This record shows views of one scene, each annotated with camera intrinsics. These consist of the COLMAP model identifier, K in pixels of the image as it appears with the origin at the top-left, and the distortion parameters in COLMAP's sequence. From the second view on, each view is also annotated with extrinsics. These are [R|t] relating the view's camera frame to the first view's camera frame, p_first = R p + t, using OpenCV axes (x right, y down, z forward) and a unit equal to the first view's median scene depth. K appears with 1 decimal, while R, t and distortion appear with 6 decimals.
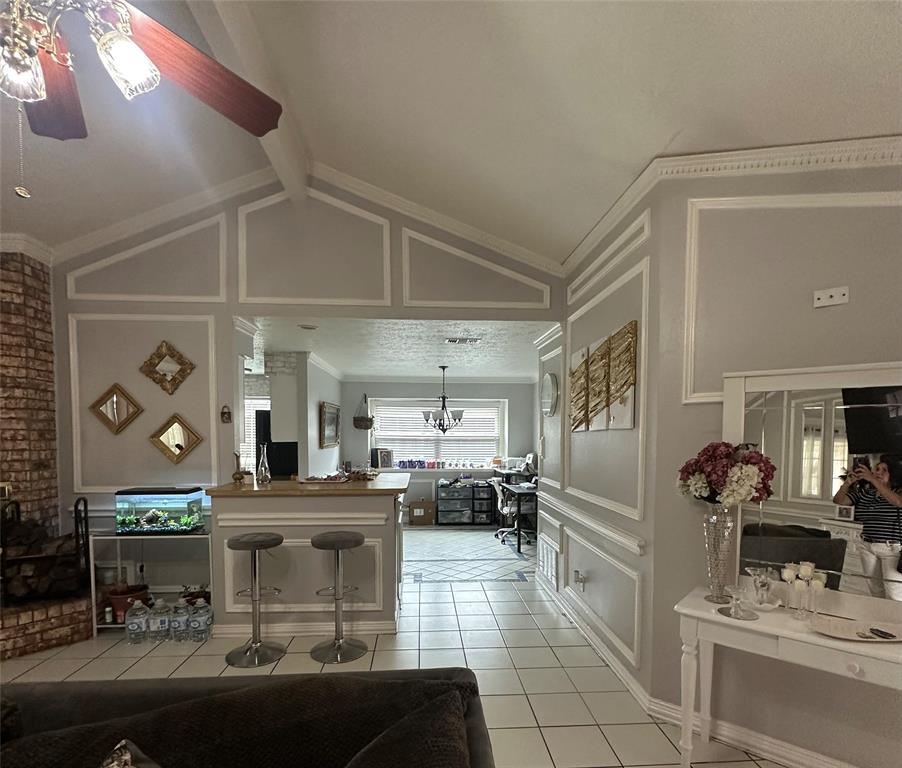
lens RADIAL K [[474.6, 0, 450.2], [0, 474.6, 440.7], [0, 0, 1]] dist [0.000965, 0.000068]
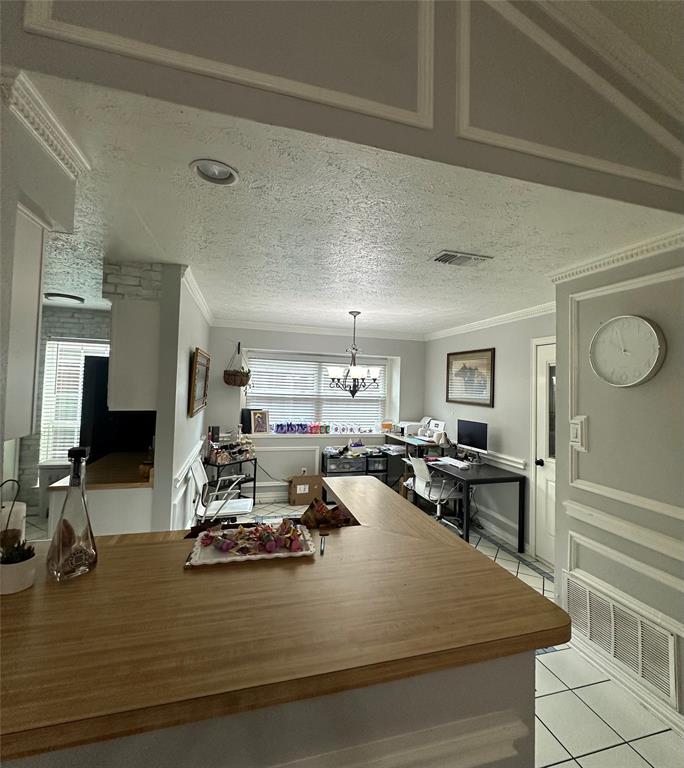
lens RADIAL K [[360.8, 0, 344.5], [0, 360.8, 368.9], [0, 0, 1]] dist [-0.000237, -0.000167]
pose [[0.975907, 0.037724, 0.214900, -0.171375], [-0.025473, 0.997903, -0.059496, -0.026856], [-0.216694, 0.052588, 0.974822, 0.453323]]
